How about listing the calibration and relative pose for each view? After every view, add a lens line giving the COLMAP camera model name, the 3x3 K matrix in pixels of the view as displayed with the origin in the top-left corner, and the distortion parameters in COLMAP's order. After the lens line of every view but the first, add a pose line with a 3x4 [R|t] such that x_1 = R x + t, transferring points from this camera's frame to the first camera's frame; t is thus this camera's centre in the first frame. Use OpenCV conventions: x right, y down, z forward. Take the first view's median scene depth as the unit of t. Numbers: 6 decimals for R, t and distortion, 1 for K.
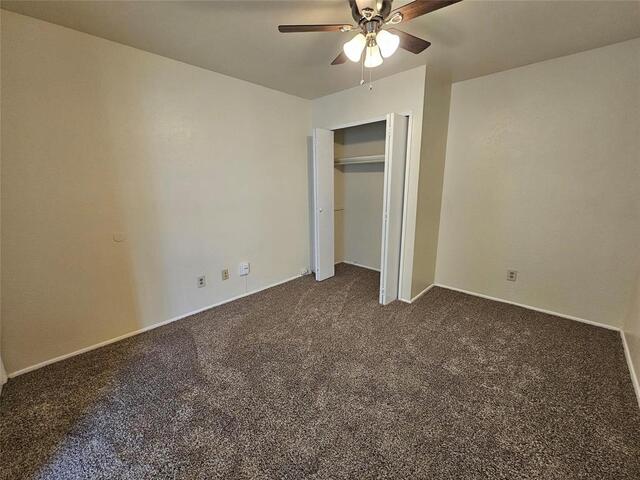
lens RADIAL K [[262.8, 0, 320.2], [0, 262.8, 241.5], [0, 0, 1]] dist [0.002549, -0.000058]
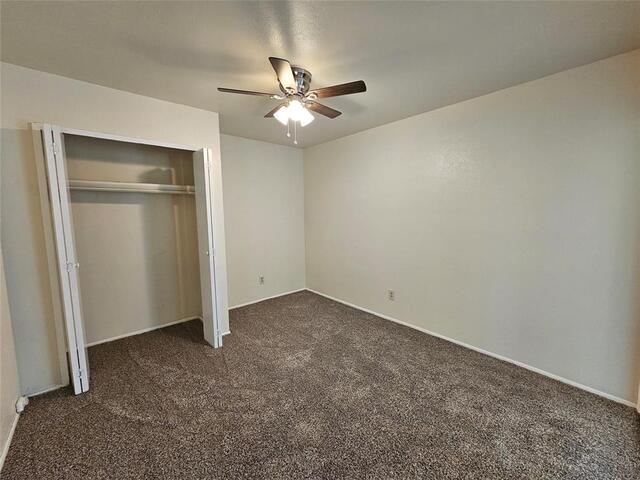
lens RADIAL K [[262.8, 0, 319.9], [0, 262.8, 239.1], [0, 0, 1]] dist [0.002549, -0.000058]
pose [[0.088892, -0.091540, 0.991826, -0.569972], [0.239211, 0.968587, 0.067956, -0.094950], [-0.966890, 0.231215, 0.107997, 0.456634]]
